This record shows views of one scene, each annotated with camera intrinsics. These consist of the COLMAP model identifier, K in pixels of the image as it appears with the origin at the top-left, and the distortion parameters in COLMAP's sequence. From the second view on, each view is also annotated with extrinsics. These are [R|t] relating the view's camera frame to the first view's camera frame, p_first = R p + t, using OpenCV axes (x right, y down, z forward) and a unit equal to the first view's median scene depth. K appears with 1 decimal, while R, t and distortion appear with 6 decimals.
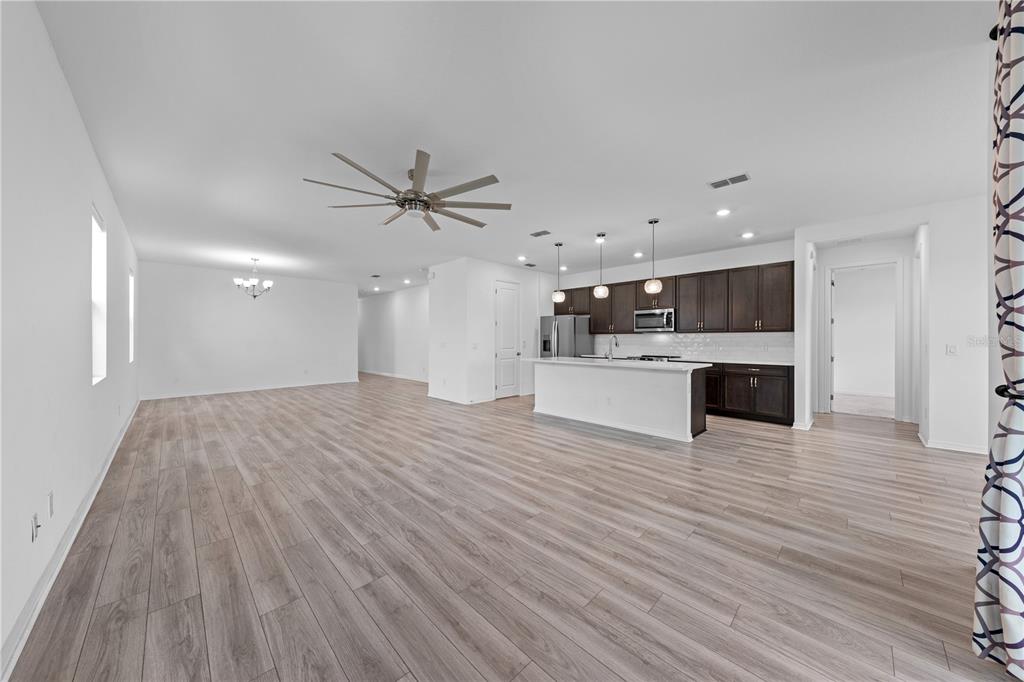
lens RADIAL K [[352.2, 0, 512.0], [0, 352.2, 341.0], [0, 0, 1]] dist [0.000225, -0.000021]
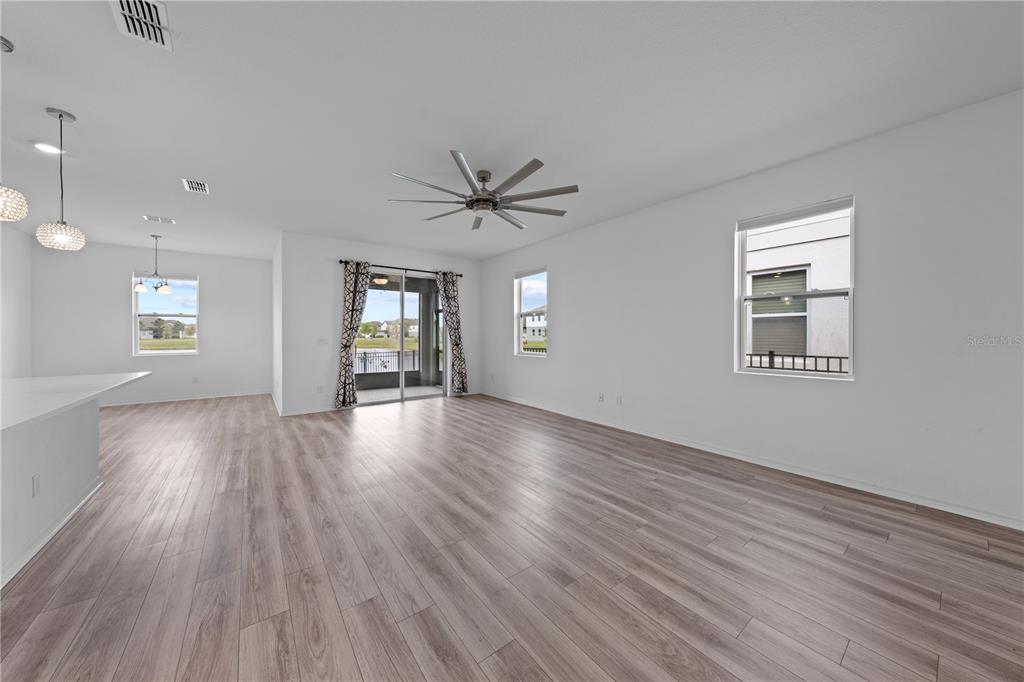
lens RADIAL K [[352.2, 0, 512.0], [0, 352.2, 341.0], [0, 0, 1]] dist [0.000225, -0.000021]
pose [[-0.991551, -0.006277, 0.129564, -0.403693], [-0.002664, 0.999603, 0.028041, -0.012678], [-0.129688, 0.027459, -0.991175, 1.660372]]
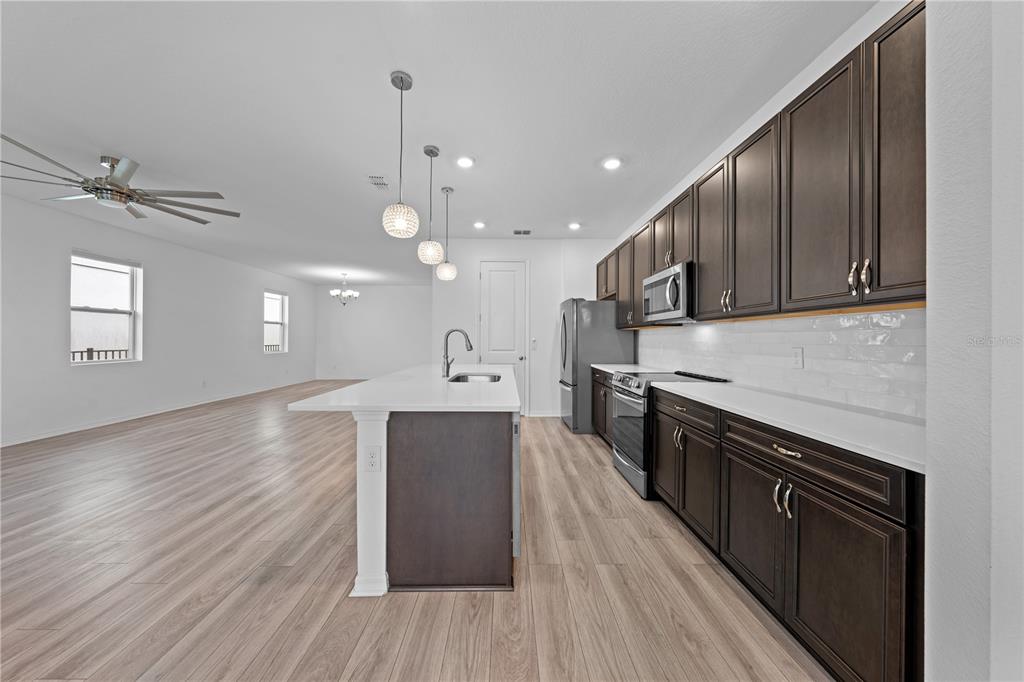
lens RADIAL K [[346.7, 0, 512.0], [0, 346.7, 341.0], [0, 0, 1]] dist [-0.013637, -0.000021]
pose [[0.728417, 0.005257, -0.685114, 0.943530], [-0.006618, 0.999978, 0.000636, 0.001819], [0.685102, 0.004071, 0.728435, 0.887995]]
